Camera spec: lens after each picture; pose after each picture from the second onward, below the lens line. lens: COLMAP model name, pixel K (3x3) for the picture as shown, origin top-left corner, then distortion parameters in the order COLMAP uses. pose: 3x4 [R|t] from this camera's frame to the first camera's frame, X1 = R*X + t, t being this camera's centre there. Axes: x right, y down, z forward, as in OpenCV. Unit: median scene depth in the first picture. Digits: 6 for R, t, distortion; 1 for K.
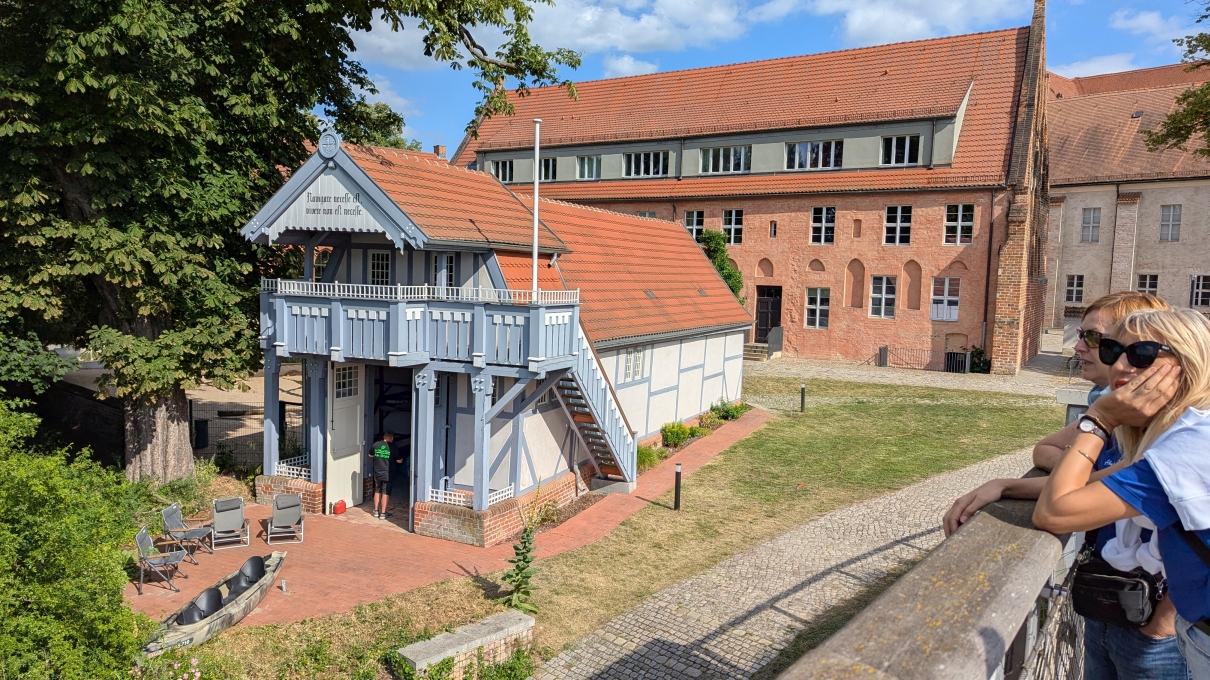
lens RADIAL K [[859.5, 0, 627.1], [0, 859.5, 345.8], [0, 0, 1]] dist [0.083110, -0.089904]
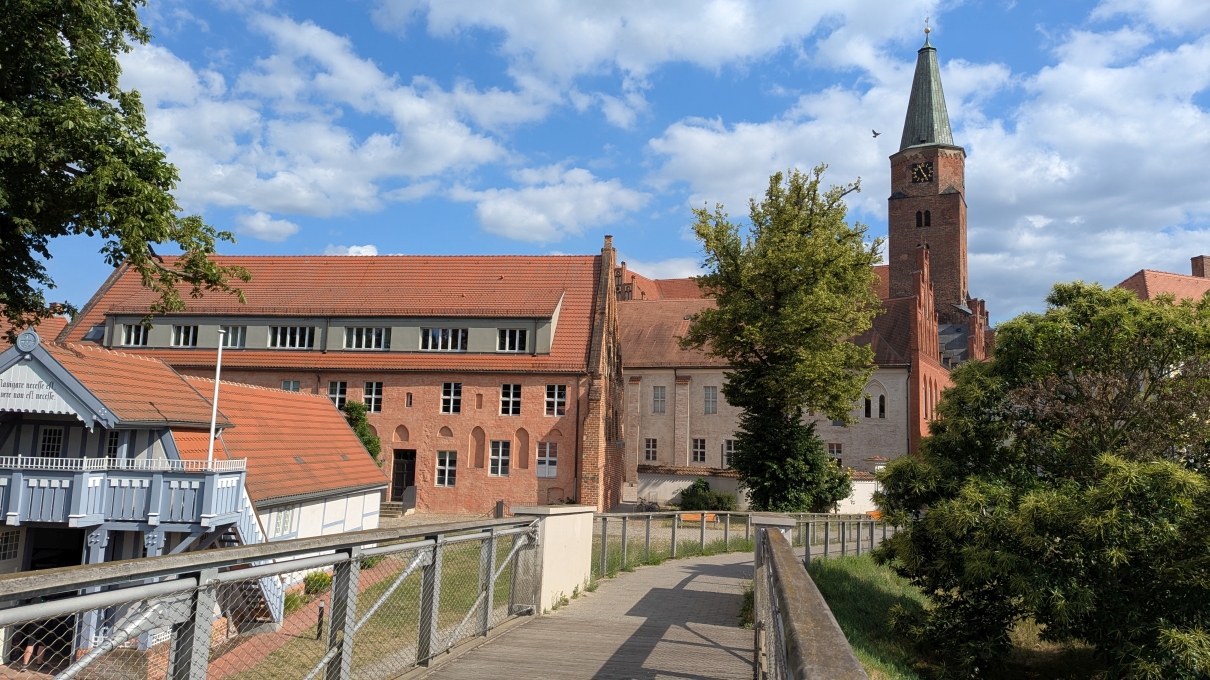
lens RADIAL K [[890.4, 0, 608.1], [0, 890.4, 319.1], [0, 0, 1]] dist [0.085269, -0.105356]
pose [[0.929893, 0.046426, 0.364889, -0.029926], [0.029751, 0.979260, -0.200412, 0.008214], [-0.366625, 0.197218, 0.909225, -0.247010]]
